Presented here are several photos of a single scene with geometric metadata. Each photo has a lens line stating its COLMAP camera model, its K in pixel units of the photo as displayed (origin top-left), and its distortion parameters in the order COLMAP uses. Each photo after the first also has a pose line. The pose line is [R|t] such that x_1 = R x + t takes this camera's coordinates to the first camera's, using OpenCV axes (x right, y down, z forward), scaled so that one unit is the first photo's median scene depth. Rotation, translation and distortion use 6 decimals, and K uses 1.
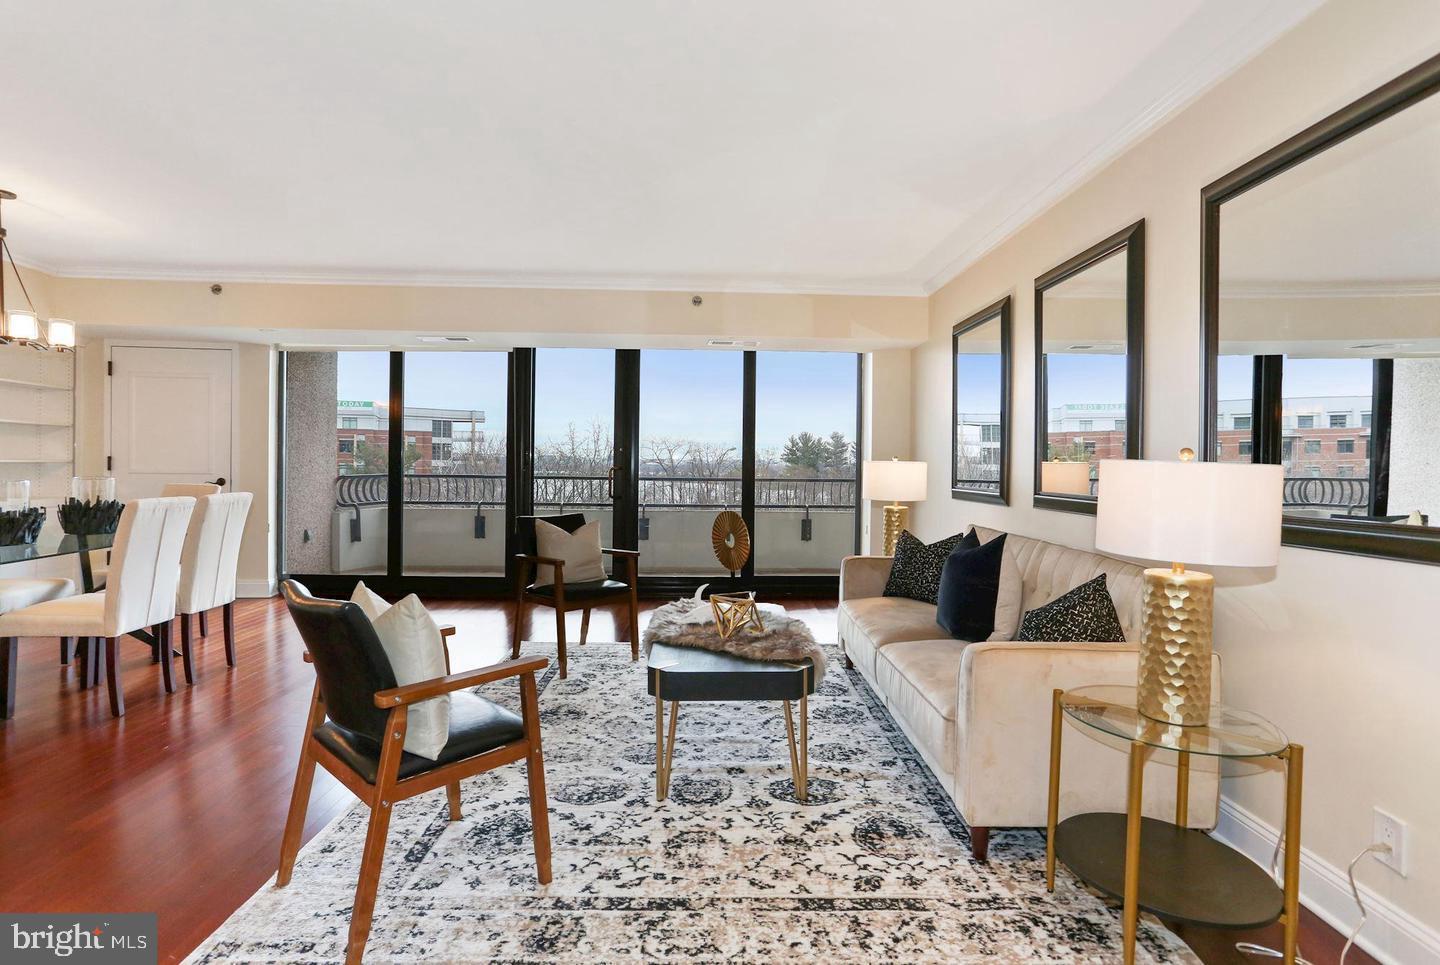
lens RADIAL K [[680.7, 0, 719.7], [0, 680.7, 474.0], [0, 0, 1]] dist [-0.001063, -0.000390]
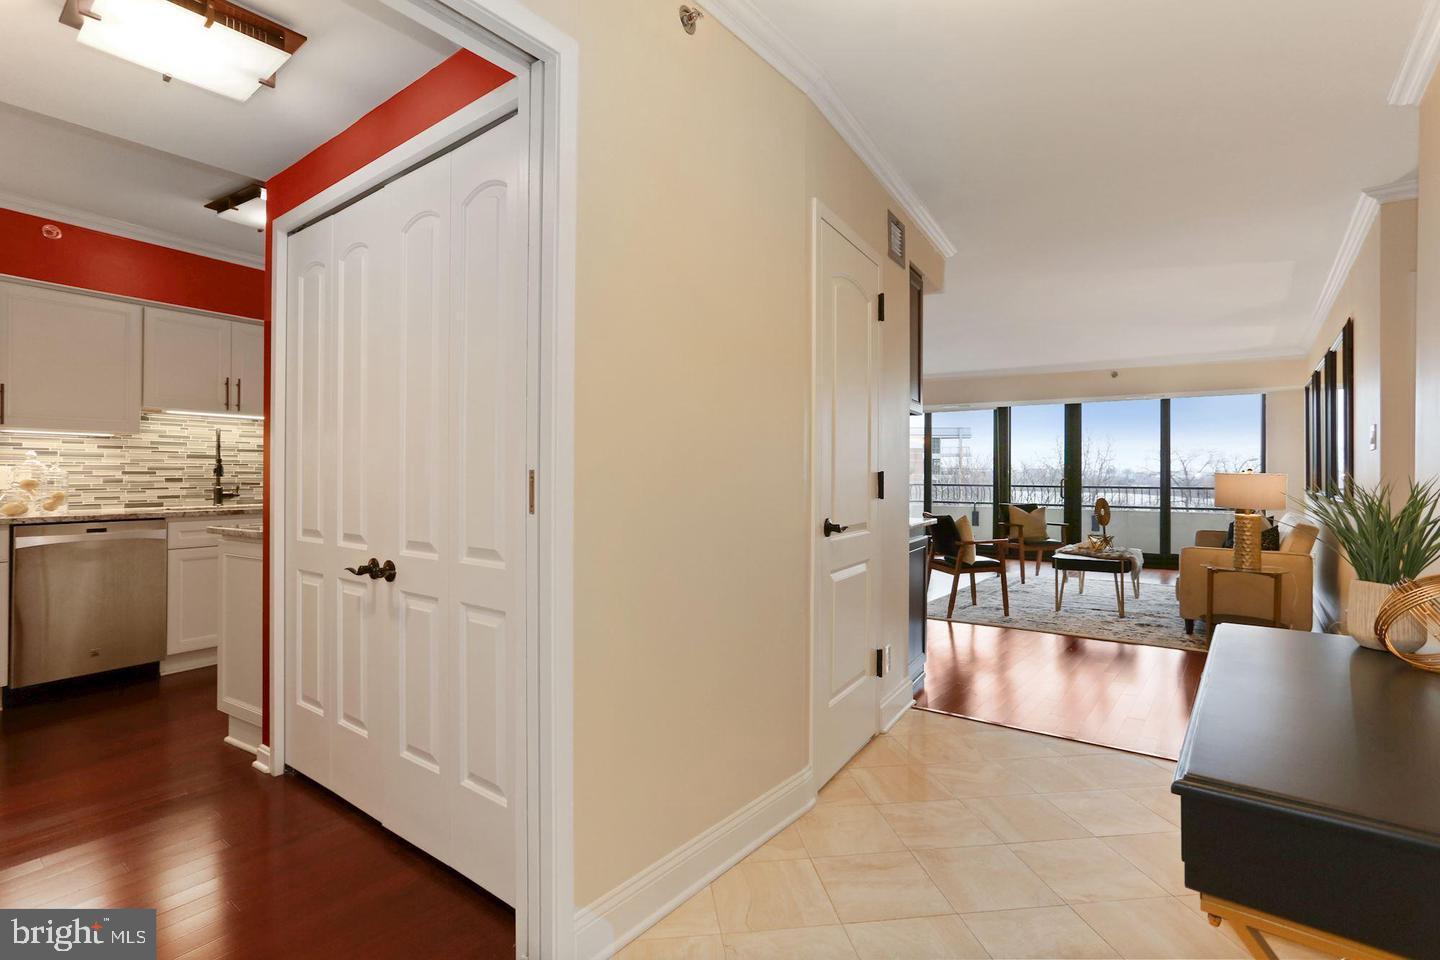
lens RADIAL K [[680.7, 0, 724.5], [0, 680.7, 472.1], [0, 0, 1]] dist [-0.001063, -0.000390]
pose [[0.779633, -0.014084, -0.626079, 0.204795], [0.001049, 0.999775, -0.021184, 0.005063], [0.626236, 0.015859, 0.779472, -0.672211]]
